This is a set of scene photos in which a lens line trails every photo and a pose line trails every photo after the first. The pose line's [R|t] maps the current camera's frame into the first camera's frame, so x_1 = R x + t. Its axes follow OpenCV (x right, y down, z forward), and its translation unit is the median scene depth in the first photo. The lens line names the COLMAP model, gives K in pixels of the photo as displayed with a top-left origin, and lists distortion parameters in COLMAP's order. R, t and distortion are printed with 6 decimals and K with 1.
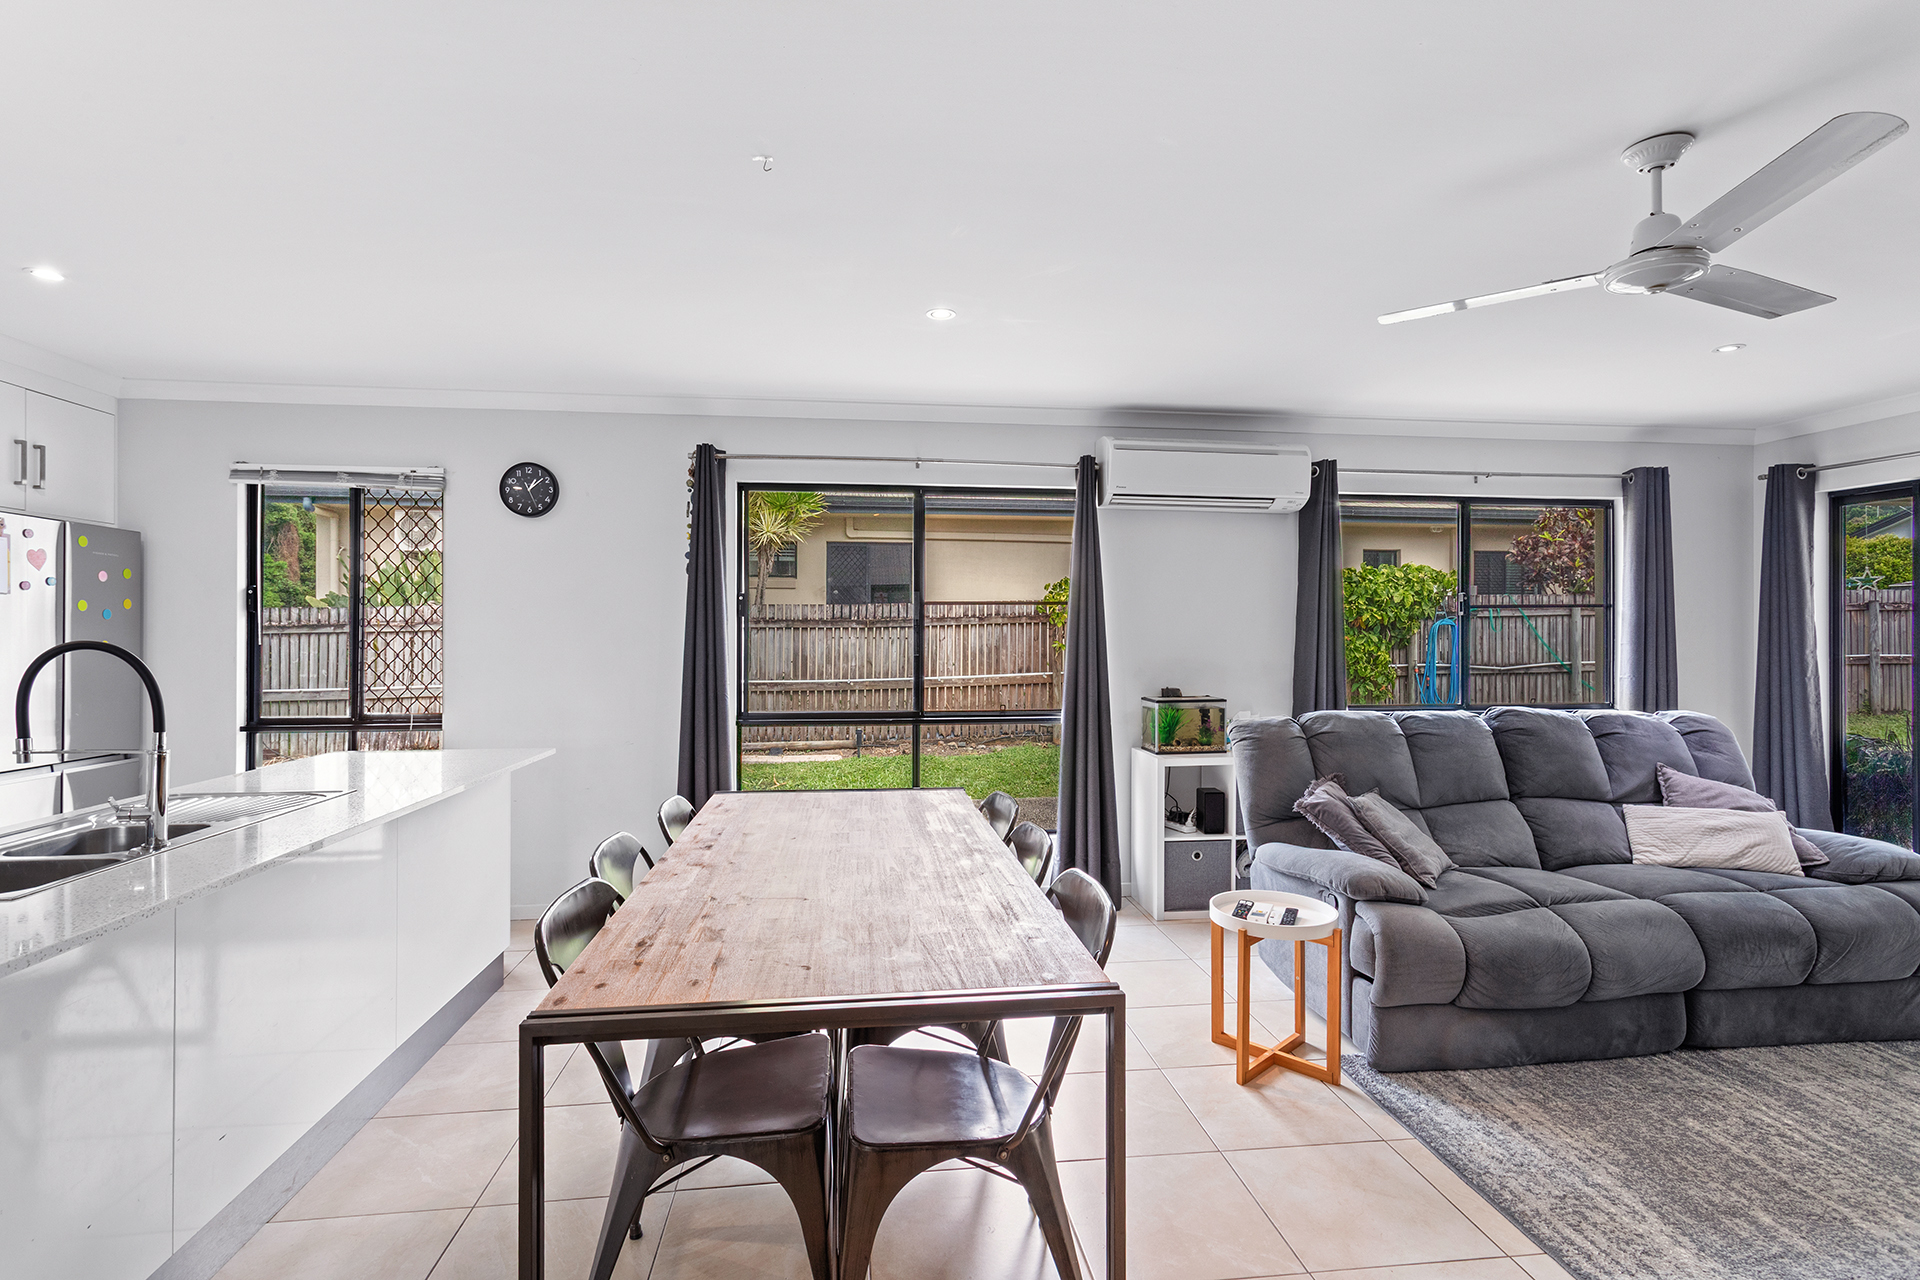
lens RADIAL K [[918.1, 0, 965.4], [0, 918.1, 634.8], [0, 0, 1]] dist [0.002642, 0.000944]
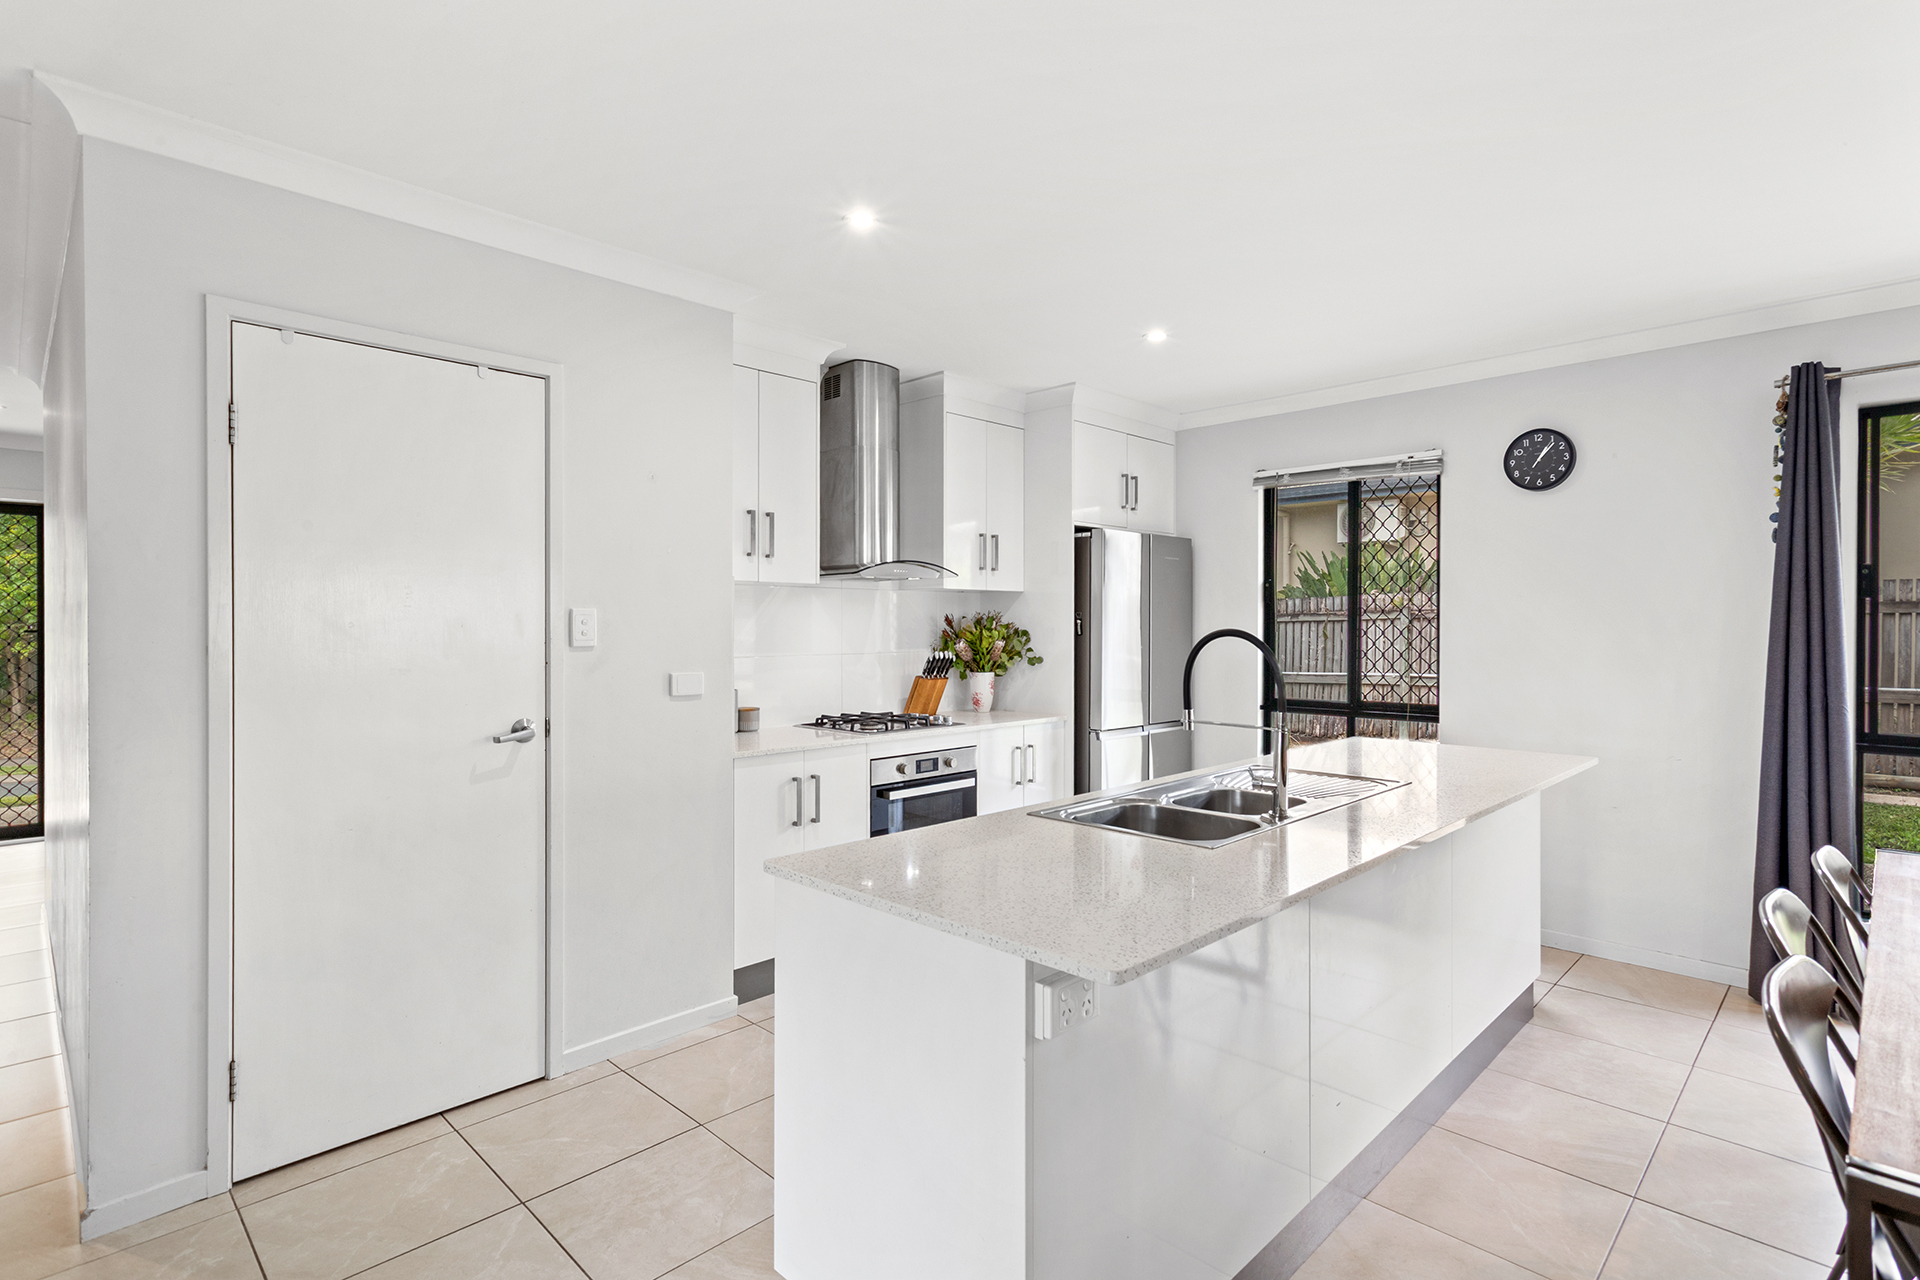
lens RADIAL K [[940.5, 0, 963.0], [0, 940.5, 626.0], [0, 0, 1]] dist [0.008315, 0.000454]
pose [[0.616641, 0.002154, -0.787242, -0.100415], [0.000133, 0.999996, 0.002841, -0.000180], [0.787245, -0.001856, 0.616638, 0.001818]]
